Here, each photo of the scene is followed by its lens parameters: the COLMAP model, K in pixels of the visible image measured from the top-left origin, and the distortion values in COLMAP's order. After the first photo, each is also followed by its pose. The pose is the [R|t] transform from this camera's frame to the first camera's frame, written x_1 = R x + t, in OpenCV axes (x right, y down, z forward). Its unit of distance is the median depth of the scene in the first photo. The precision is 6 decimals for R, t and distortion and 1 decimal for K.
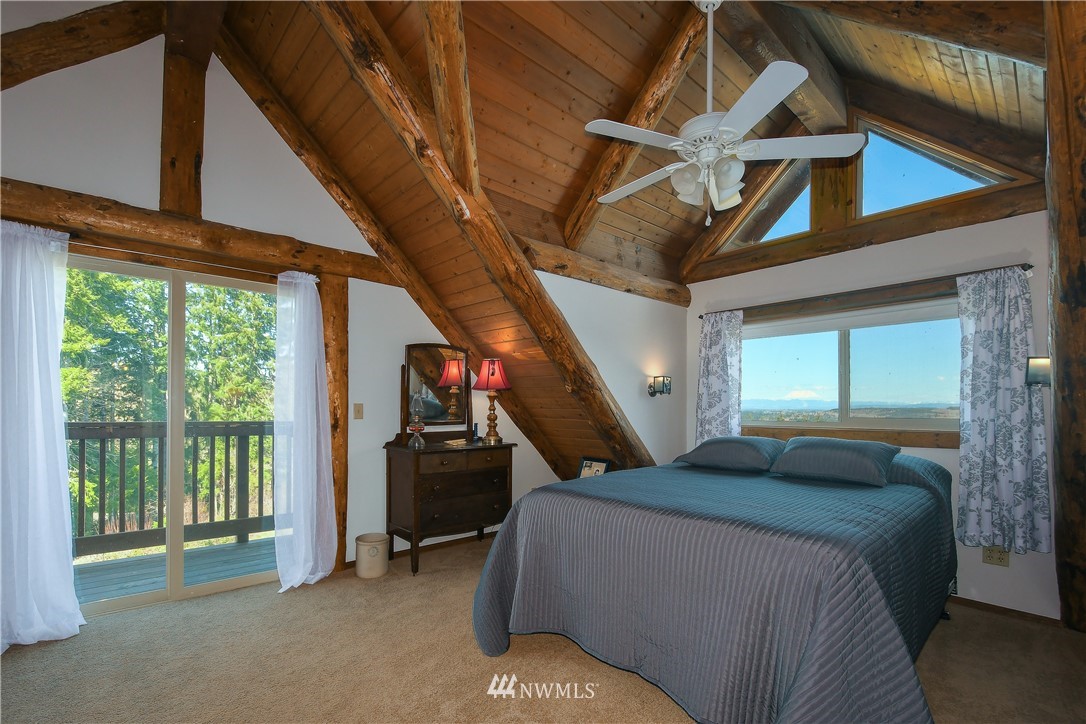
lens RADIAL K [[483.1, 0, 531.0], [0, 483.1, 390.7], [0, 0, 1]] dist [-0.001448, -0.005634]
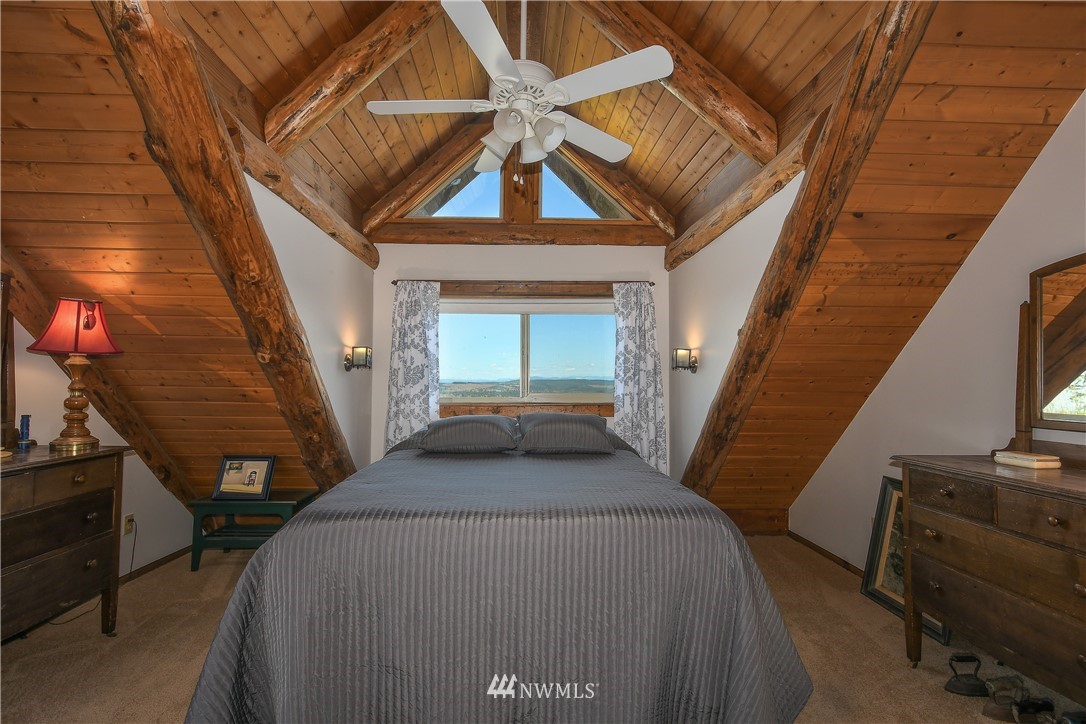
lens RADIAL K [[492.0, 0, 539.7], [0, 492.0, 354.6], [0, 0, 1]] dist [-0.000348, -0.000663]
pose [[0.634292, 0.043485, 0.771870, -0.195046], [-0.026665, 0.999053, -0.034371, 0.004604], [-0.772634, 0.001219, 0.634851, 0.244433]]
